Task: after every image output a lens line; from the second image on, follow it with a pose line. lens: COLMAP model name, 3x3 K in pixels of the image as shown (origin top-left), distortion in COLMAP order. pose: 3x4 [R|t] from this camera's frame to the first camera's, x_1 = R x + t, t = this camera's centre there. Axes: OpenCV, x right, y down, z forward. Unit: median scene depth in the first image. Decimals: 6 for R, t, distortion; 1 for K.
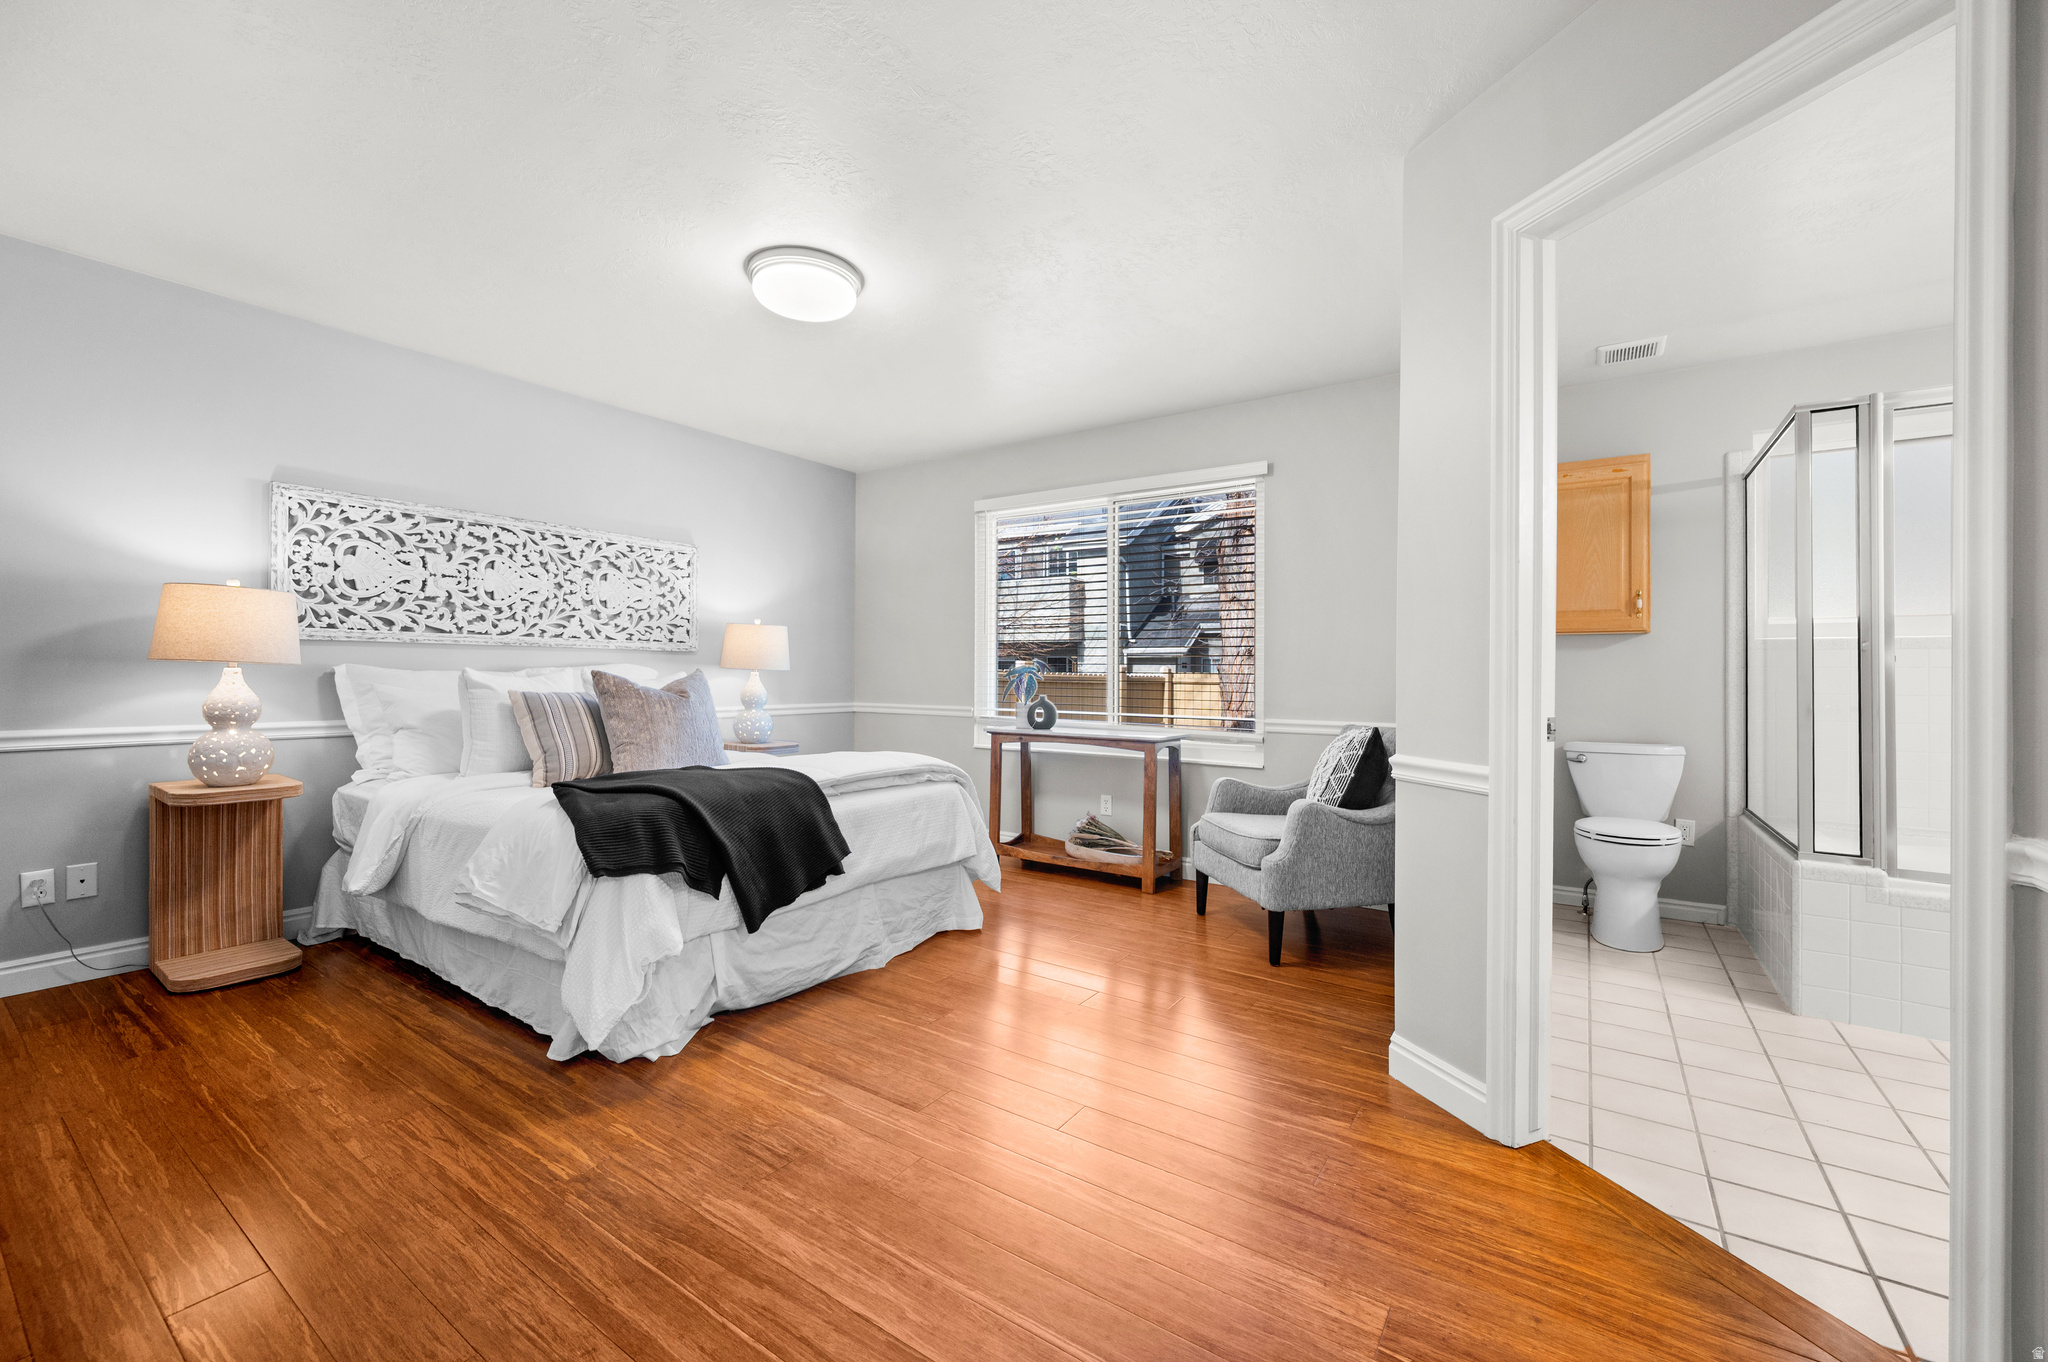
lens RADIAL K [[824.0, 0, 1024.0], [0, 824.0, 681.0], [0, 0, 1]] dist [-0.001912, -0.000289]
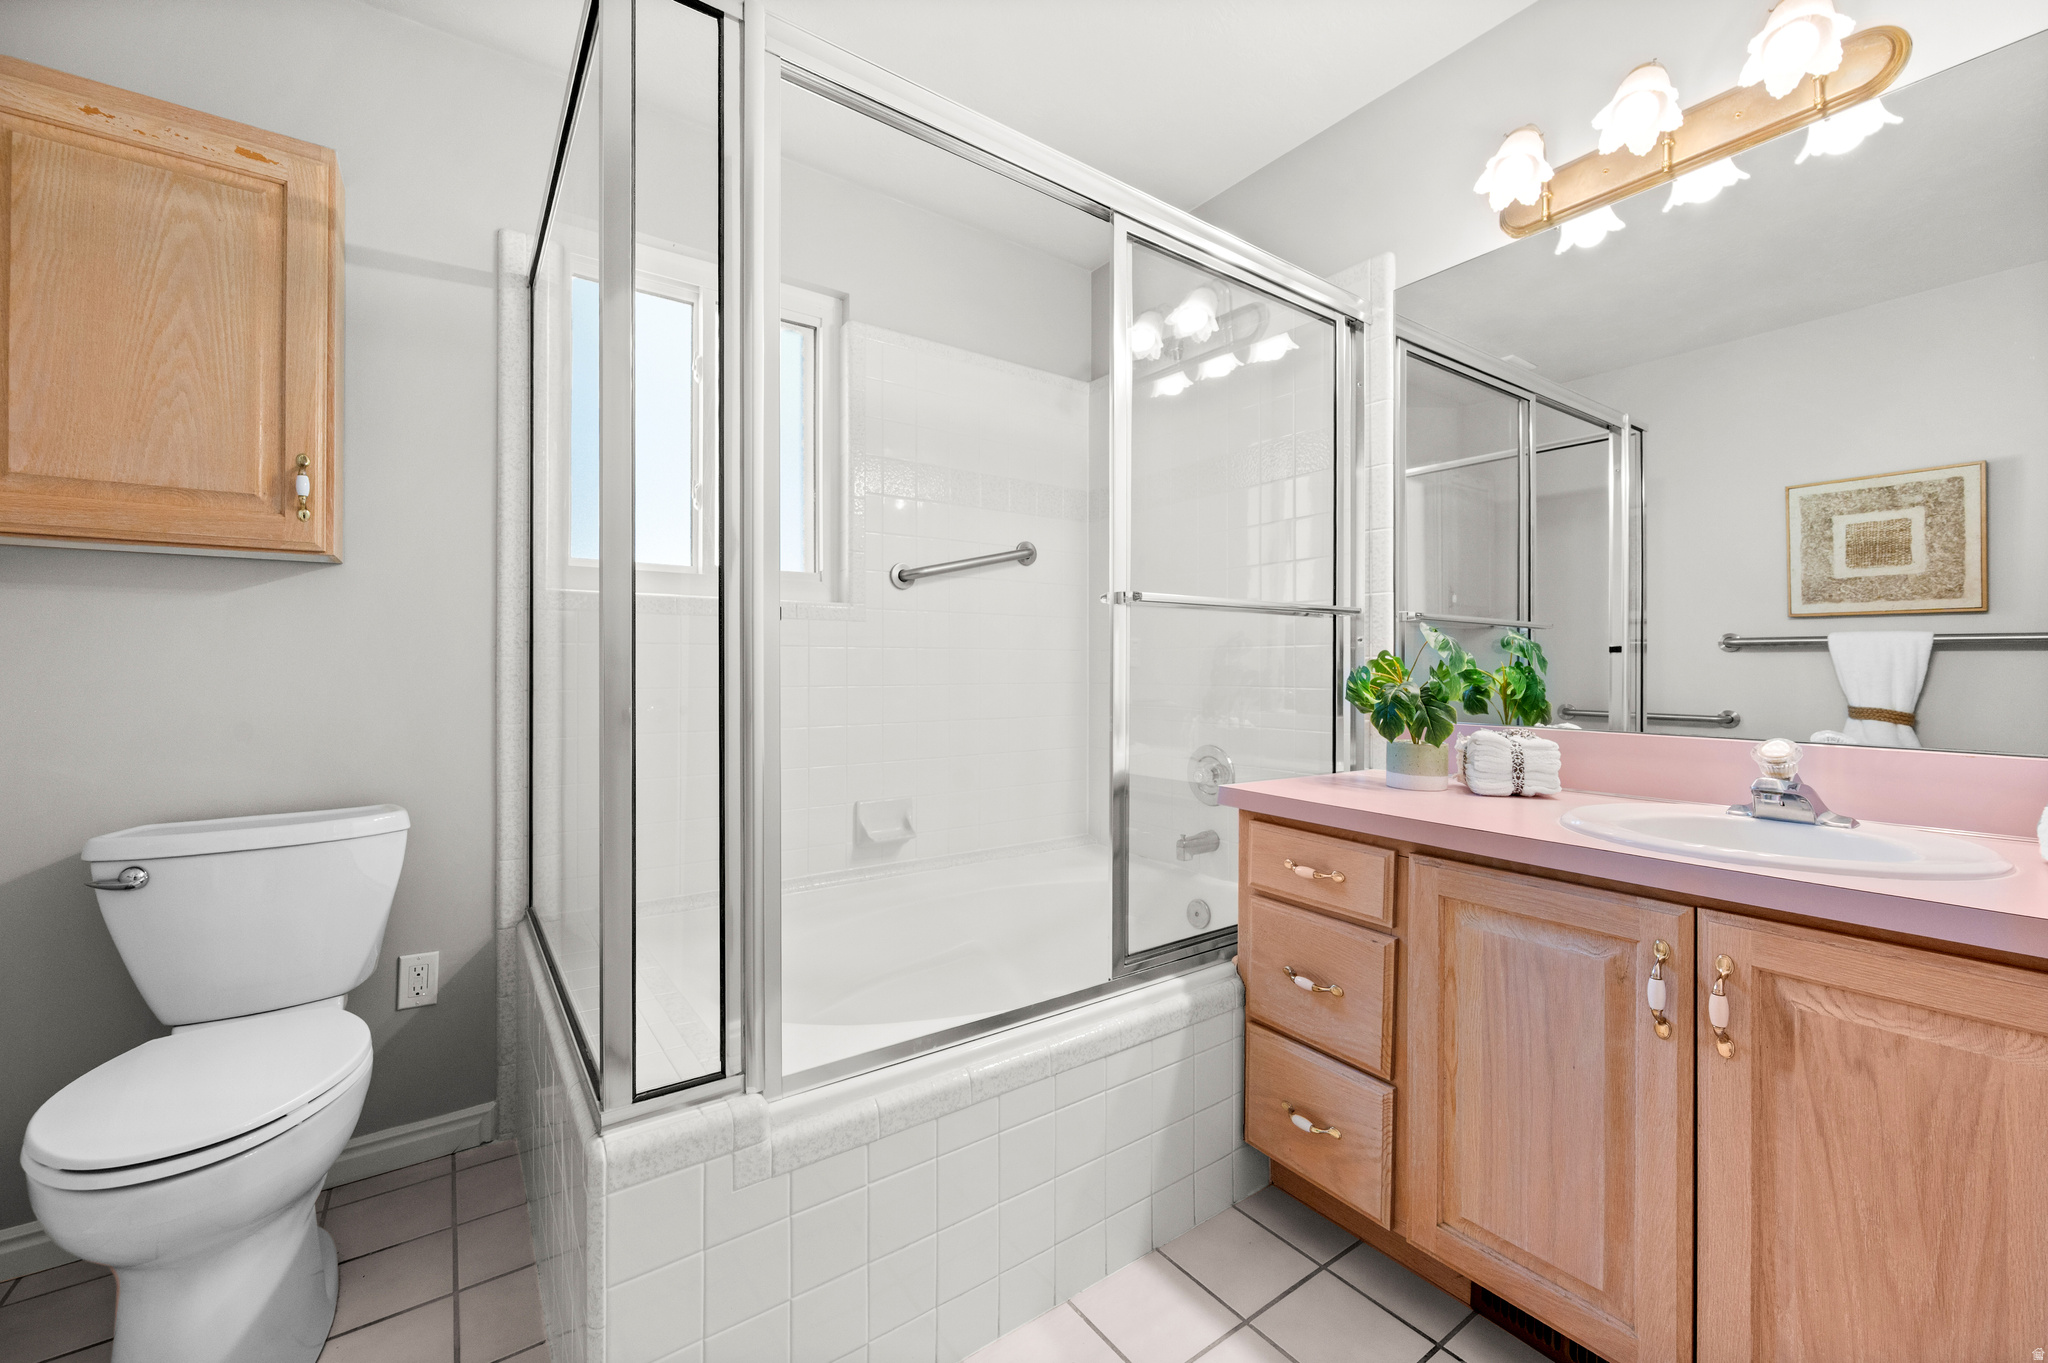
lens RADIAL K [[804.8, 0, 1032.1], [0, 804.8, 659.4], [0, 0, 1]] dist [0.000274, -0.000037]
pose [[0.337094, 0.007599, 0.941440, 0.484381], [-0.001367, 0.999970, -0.007582, -0.001990], [-0.941470, 0.001269, 0.337094, 0.506242]]
